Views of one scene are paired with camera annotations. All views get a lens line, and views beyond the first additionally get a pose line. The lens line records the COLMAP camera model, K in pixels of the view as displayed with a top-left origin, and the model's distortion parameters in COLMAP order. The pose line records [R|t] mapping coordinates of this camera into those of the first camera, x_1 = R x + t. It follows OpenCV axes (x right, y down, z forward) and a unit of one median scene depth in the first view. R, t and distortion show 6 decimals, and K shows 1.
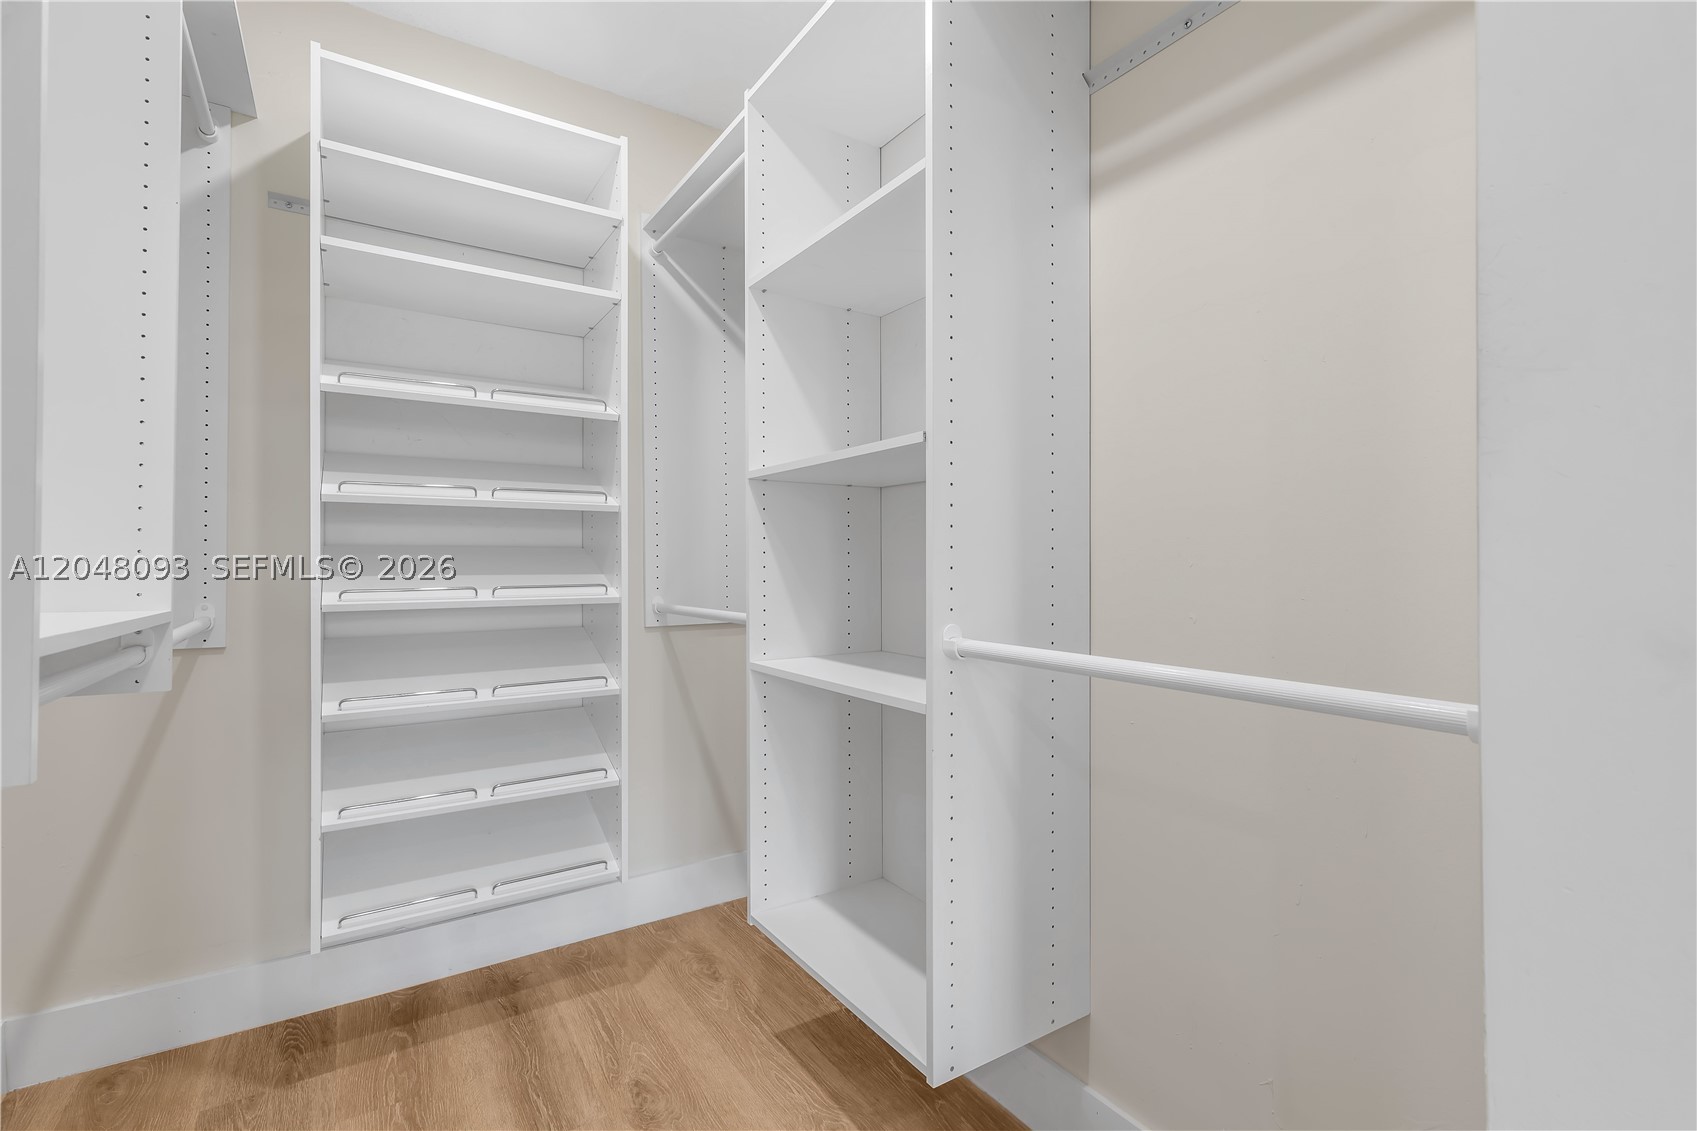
lens RADIAL K [[764.2, 0, 844.1], [0, 764.2, 566.2], [0, 0, 1]] dist [0.003737, -0.000403]
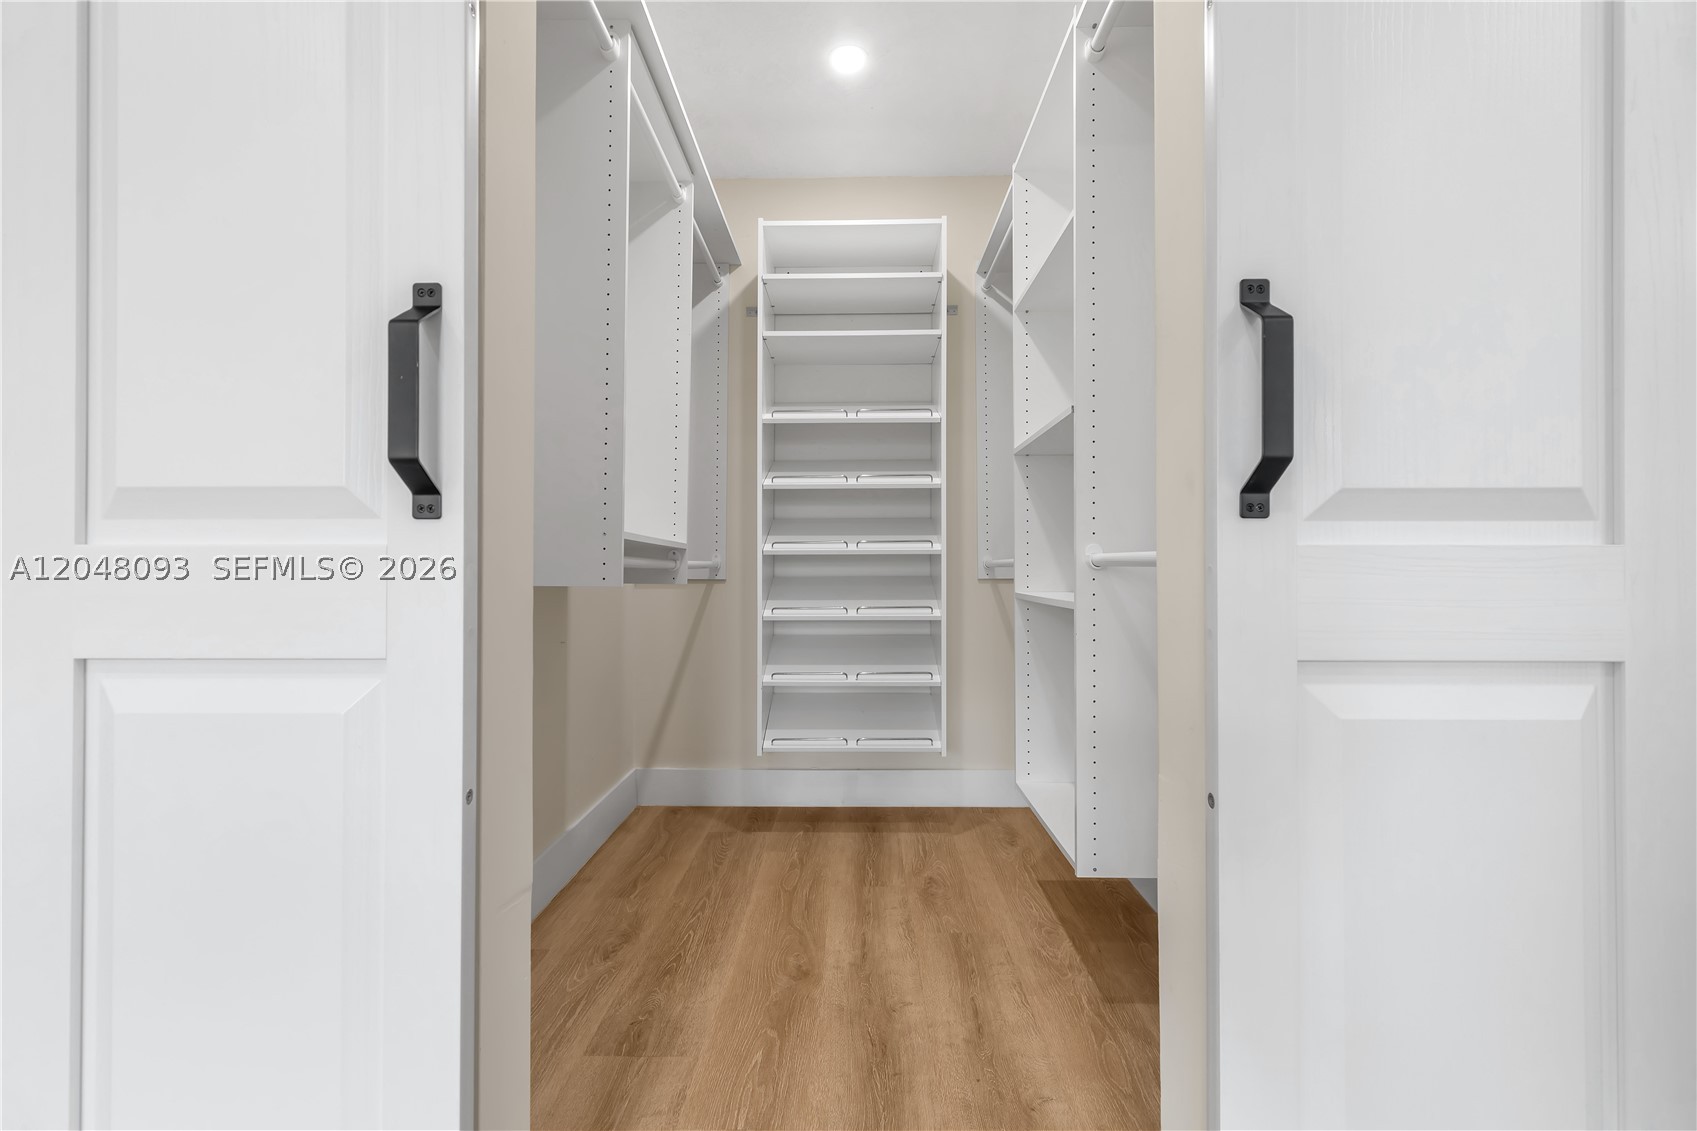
lens RADIAL K [[764.2, 0, 849.1], [0, 764.2, 563.6], [0, 0, 1]] dist [0.003737, -0.000403]
pose [[0.830186, -0.004973, -0.557465, 0.374283], [0.001137, 0.999973, -0.007227, 0.083609], [0.557486, 0.005366, 0.830169, -0.263209]]
